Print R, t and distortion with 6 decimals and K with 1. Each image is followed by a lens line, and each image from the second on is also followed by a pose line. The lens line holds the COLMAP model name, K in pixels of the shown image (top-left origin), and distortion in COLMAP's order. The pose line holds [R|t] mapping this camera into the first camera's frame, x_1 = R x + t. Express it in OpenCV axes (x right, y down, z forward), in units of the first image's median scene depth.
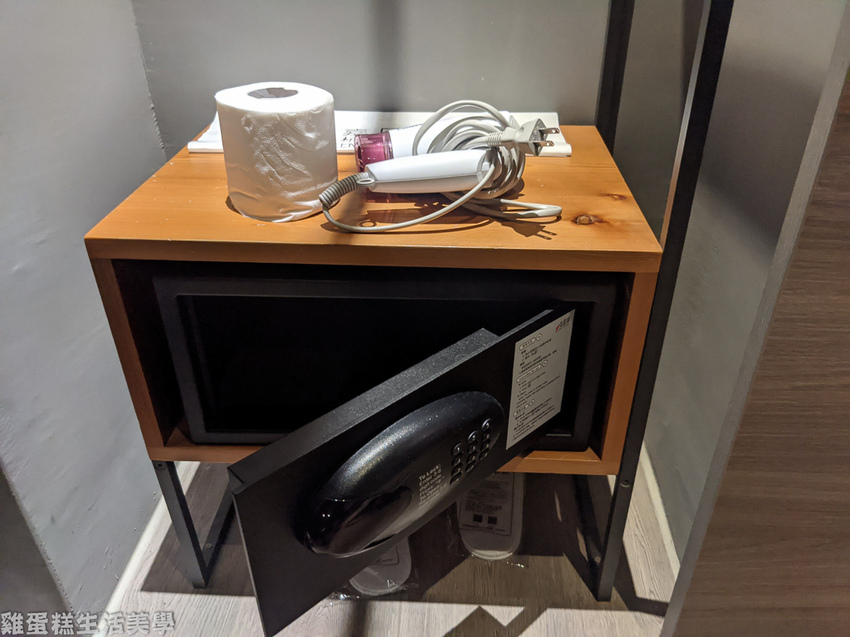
lens RADIAL K [[680.4, 0, 432.6], [0, 680.4, 323.9], [0, 0, 1]] dist [0.040941, -0.081896]
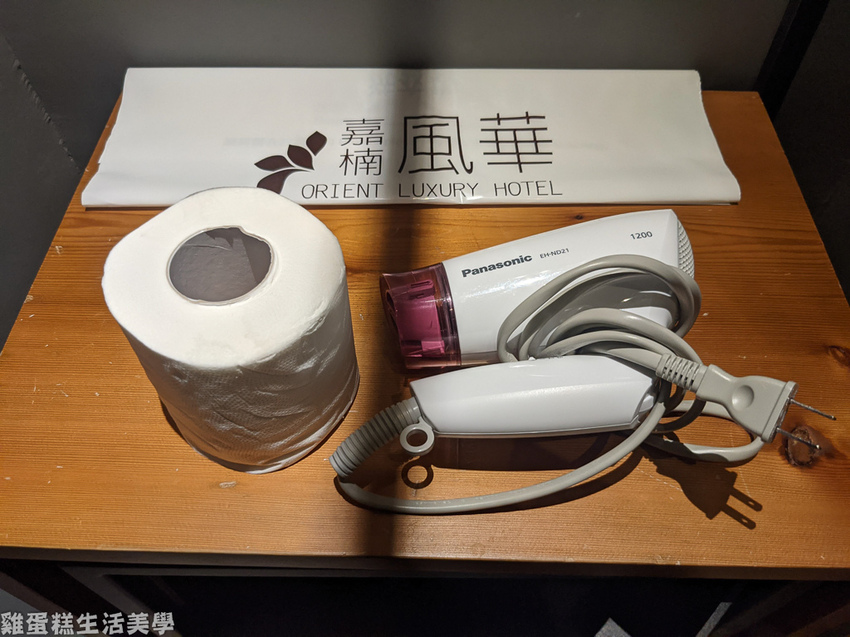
lens RADIAL K [[680.4, 0, 417.0], [0, 680.4, 316.6], [0, 0, 1]] dist [0.040941, -0.081896]
pose [[0.999716, -0.023560, -0.003494, -0.092772], [0.023178, 0.928625, 0.370295, -0.483740], [-0.005479, -0.370271, 0.928908, 0.536457]]
